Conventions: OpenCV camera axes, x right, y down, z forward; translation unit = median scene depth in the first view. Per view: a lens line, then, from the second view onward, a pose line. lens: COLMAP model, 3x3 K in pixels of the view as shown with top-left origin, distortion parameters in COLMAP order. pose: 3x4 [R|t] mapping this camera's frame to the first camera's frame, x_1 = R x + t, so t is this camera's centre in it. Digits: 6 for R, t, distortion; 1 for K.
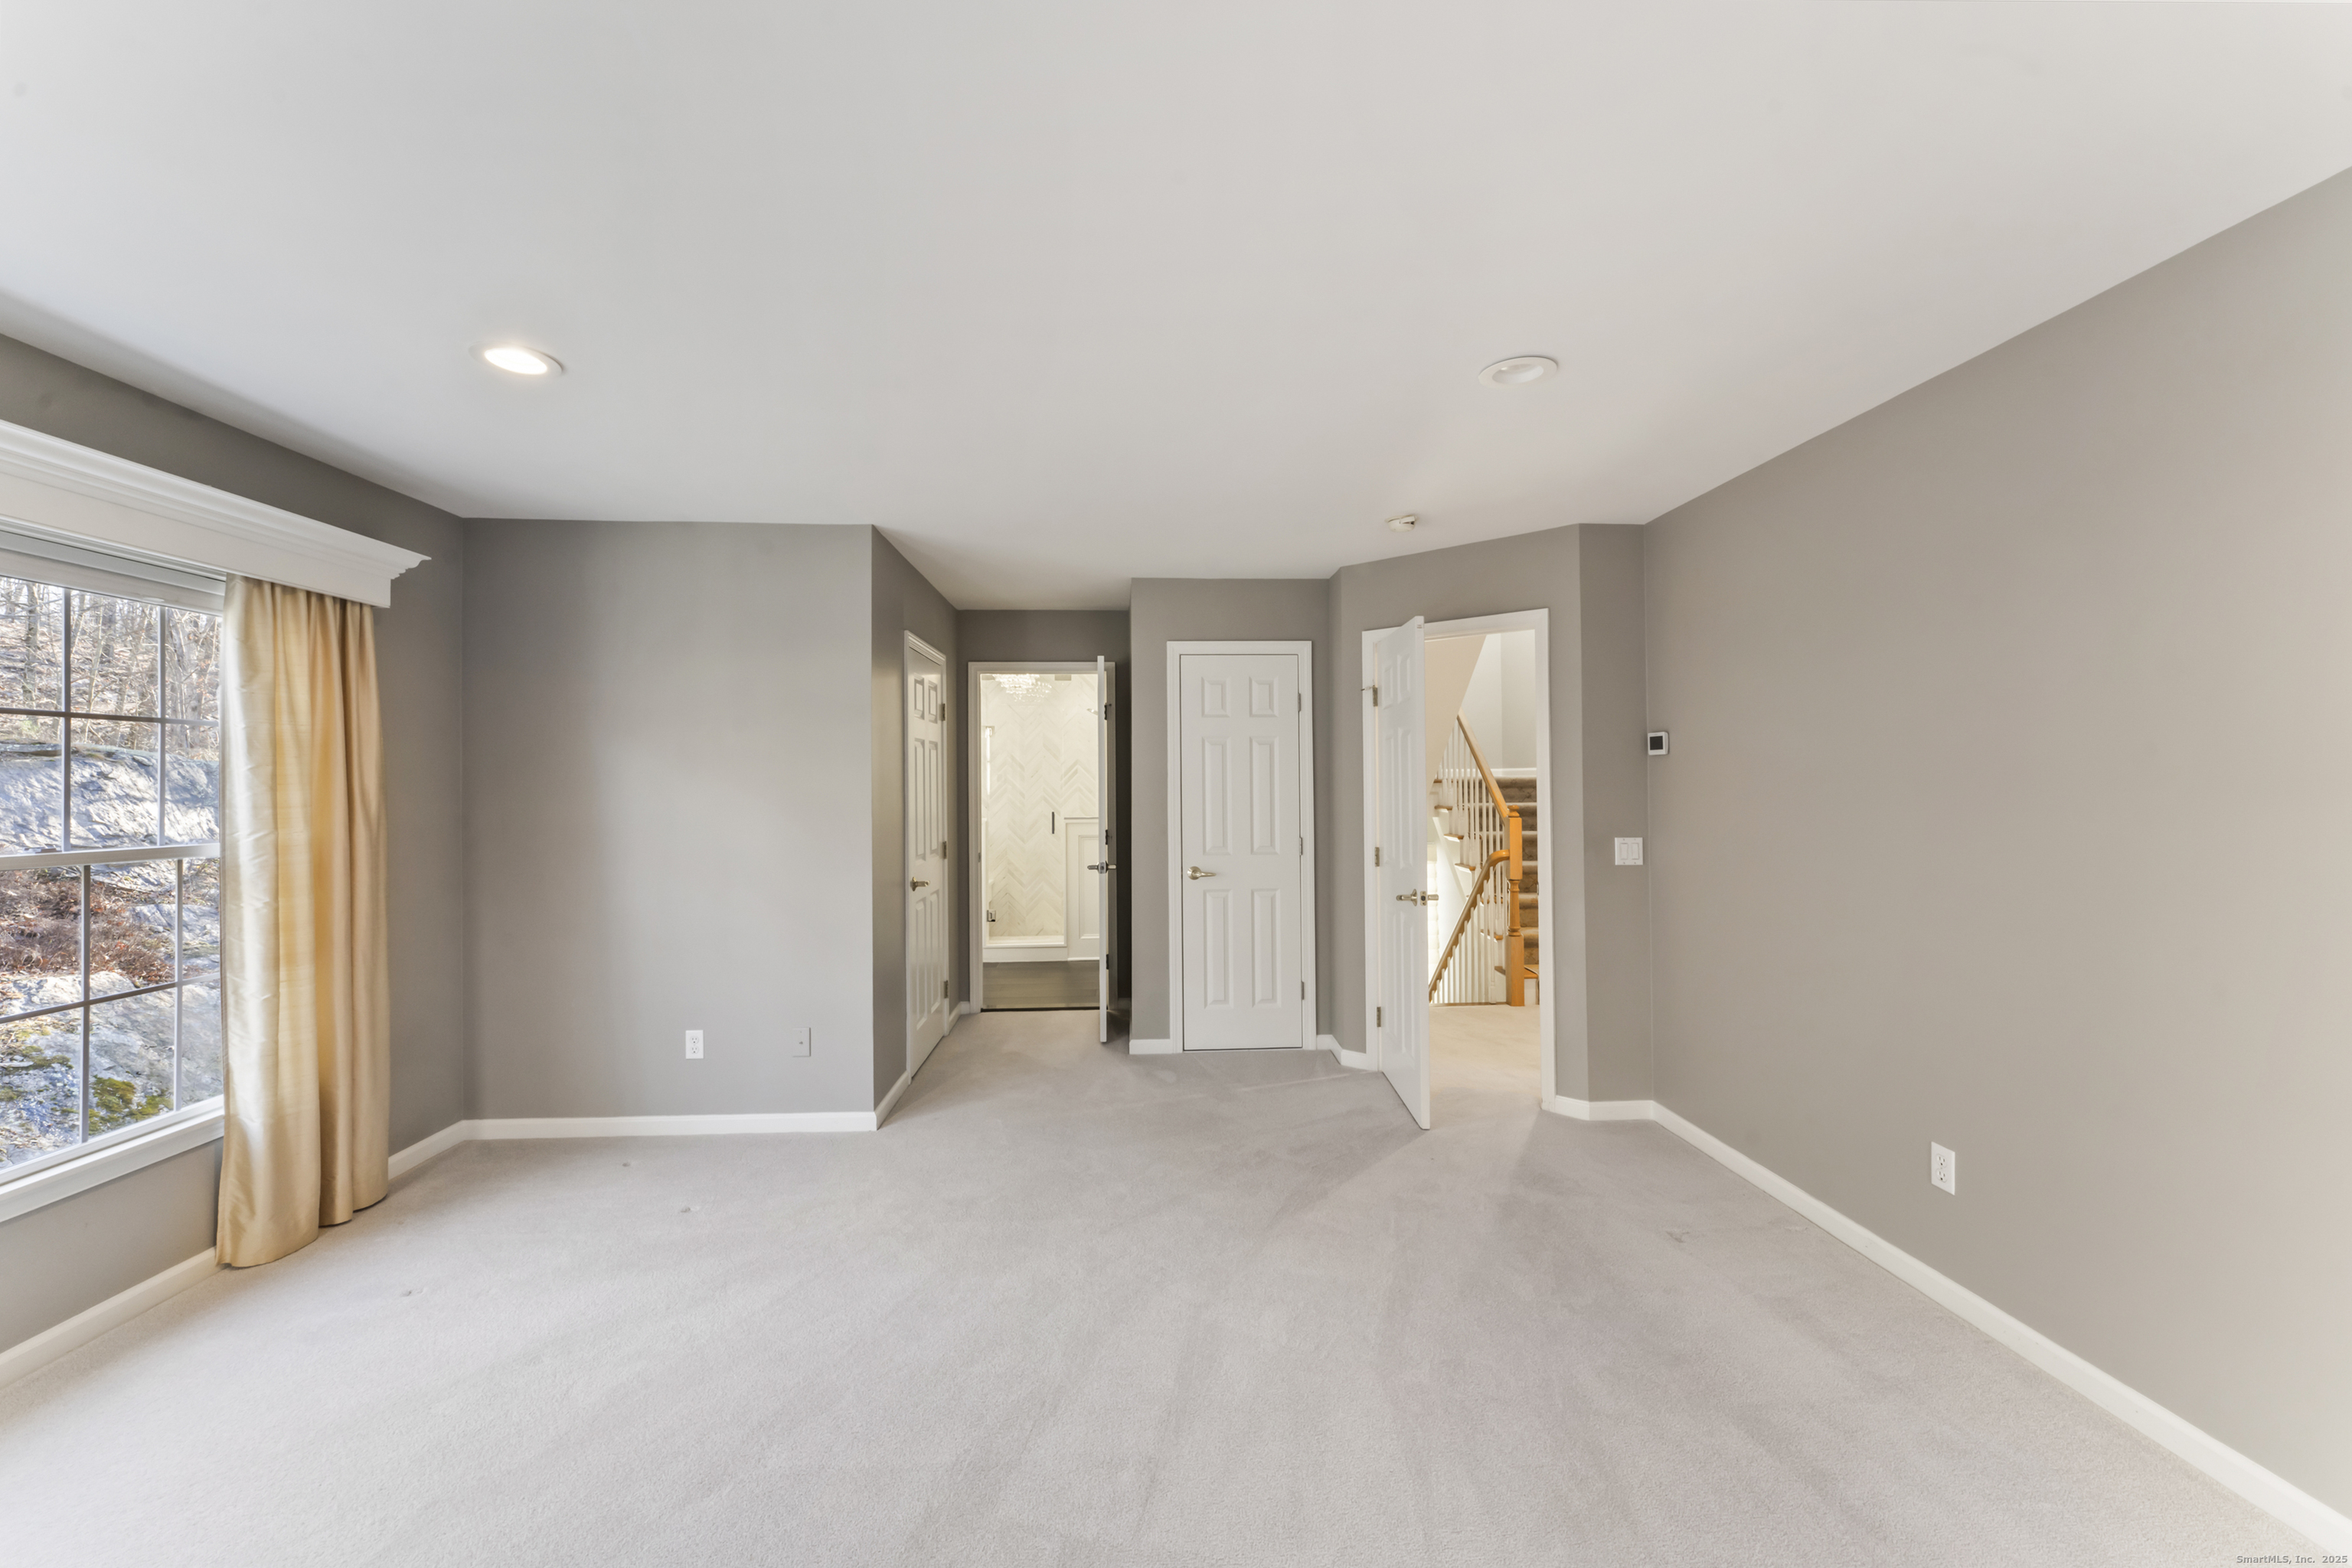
lens RADIAL K [[958.6, 0, 1179.5], [0, 958.6, 777.6], [0, 0, 1]] dist [0.001306, 0.000462]
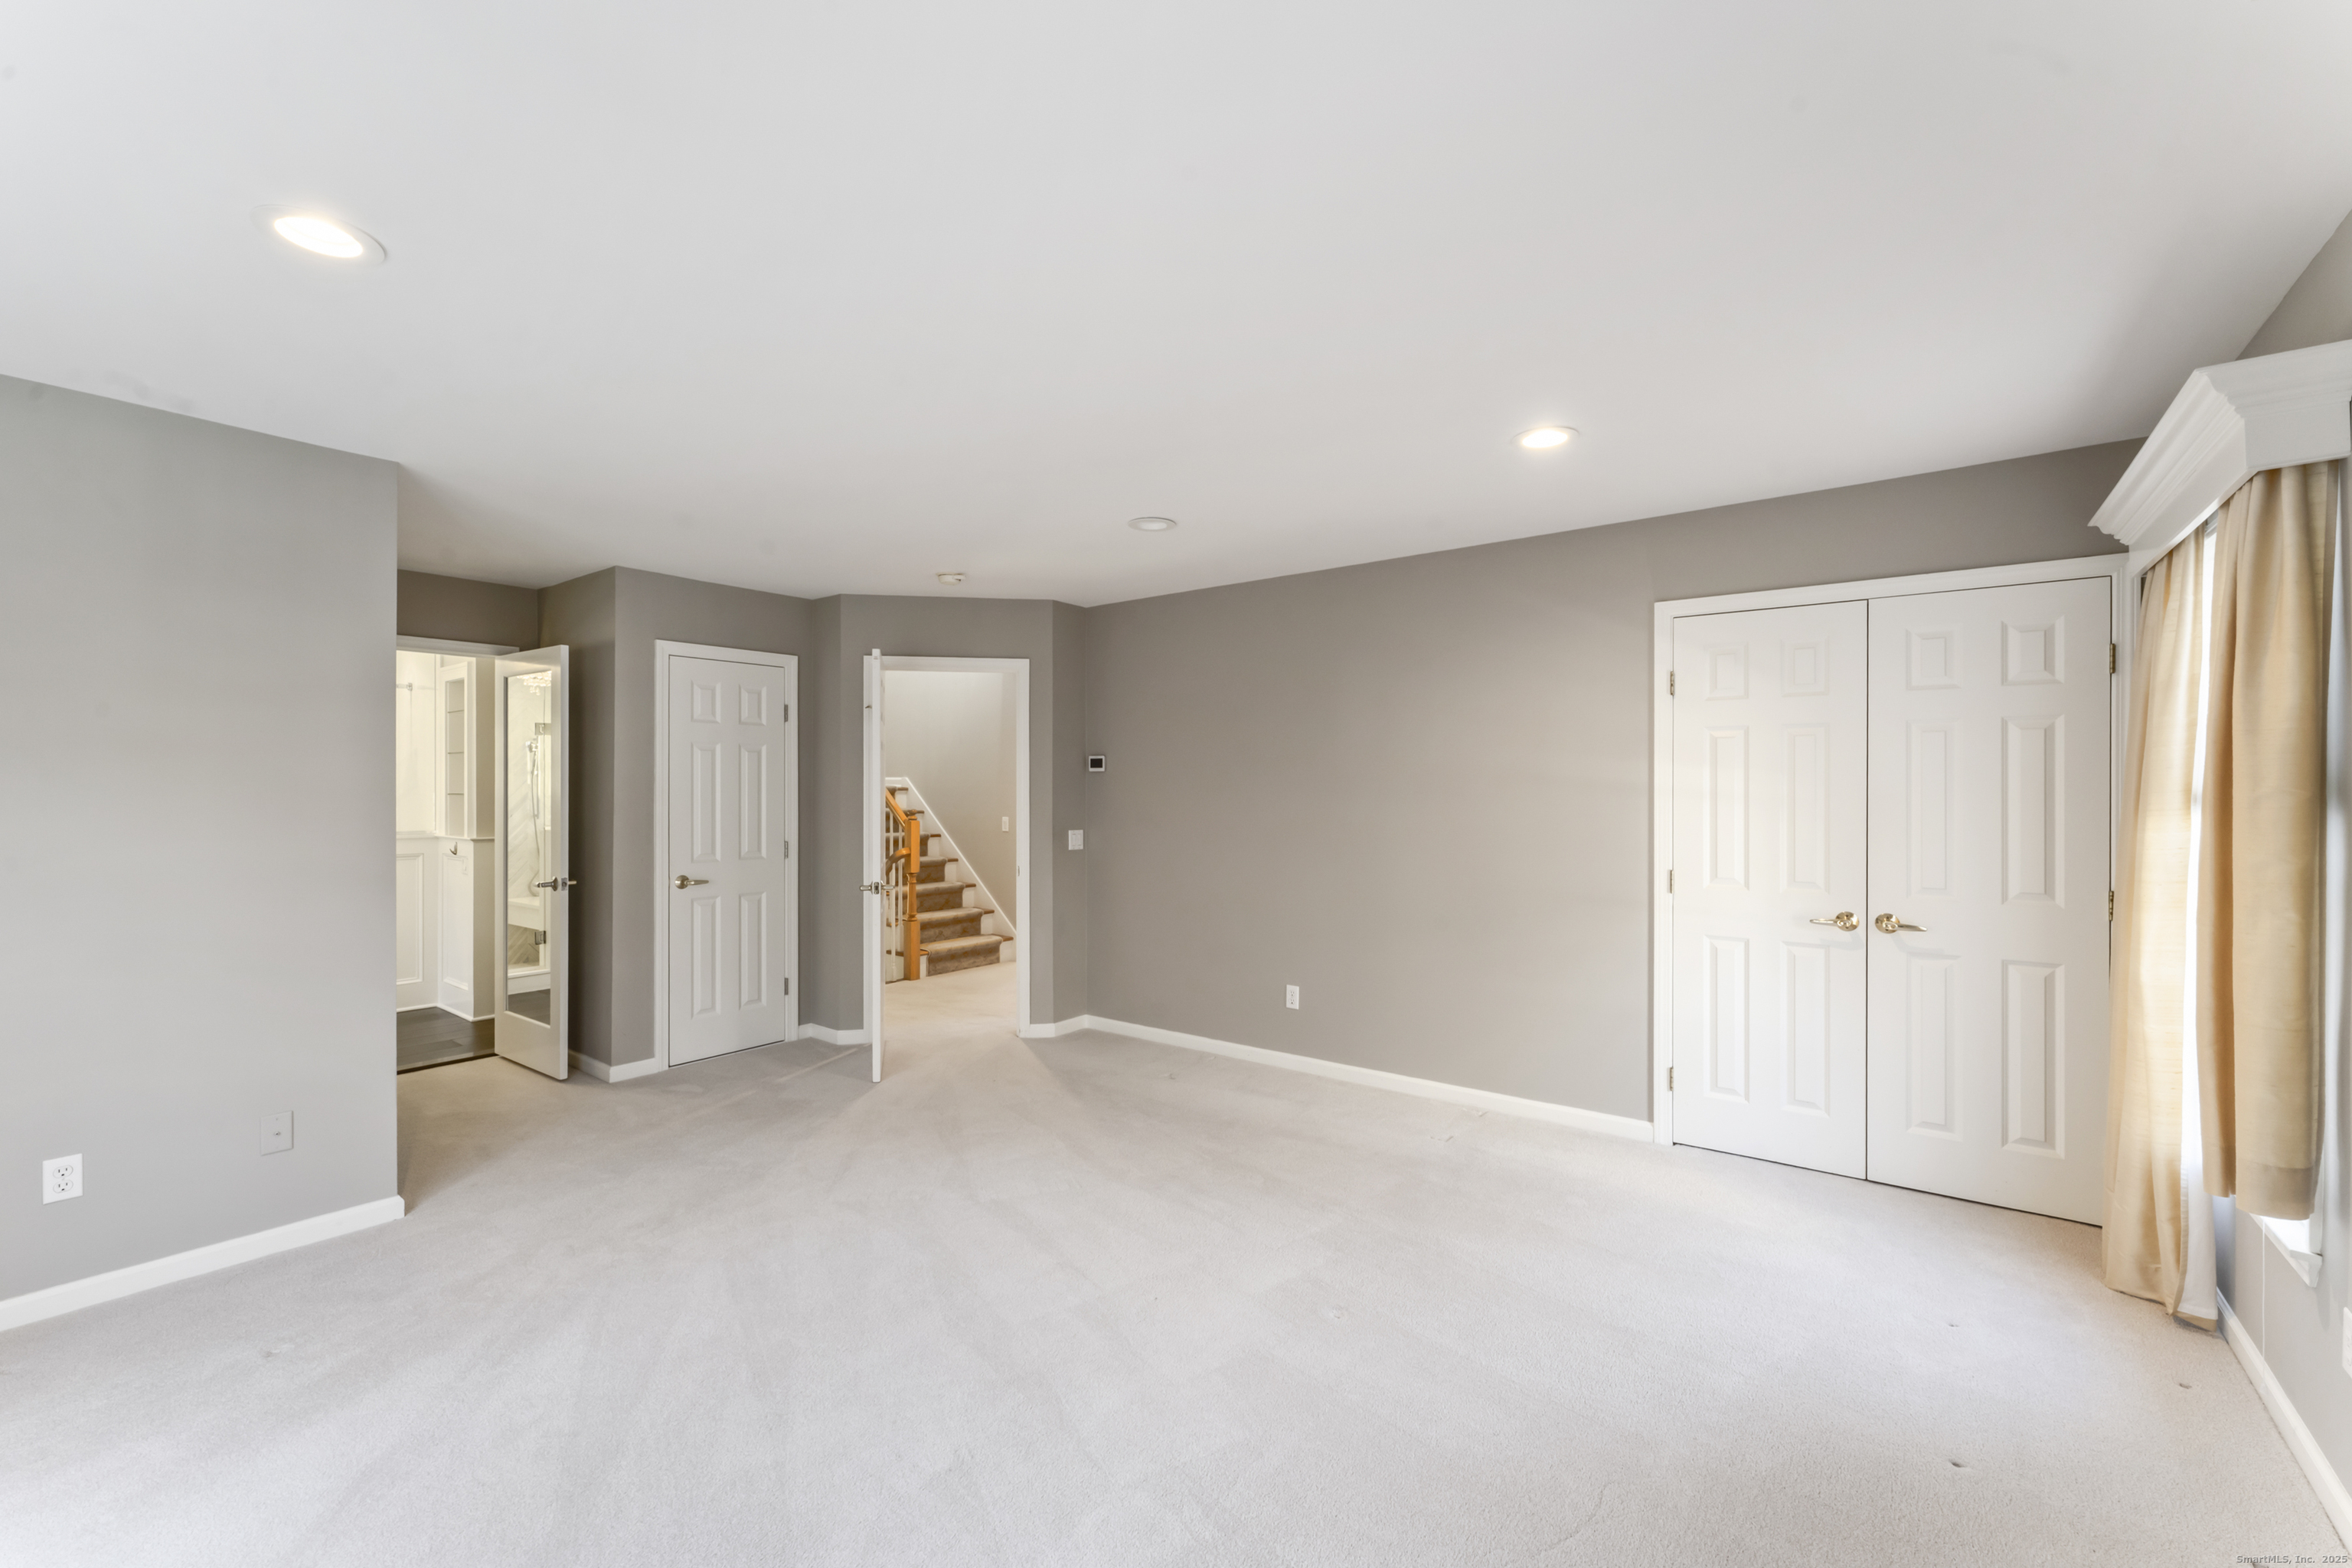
lens RADIAL K [[958.6, 0, 1197.2], [0, 958.6, 799.0], [0, 0, 1]] dist [0.001306, 0.000462]
pose [[0.629238, 0.000205, 0.777213, -0.412964], [-0.007858, 0.999951, 0.006098, 0.005822], [-0.777173, -0.009944, 0.629208, -0.014723]]
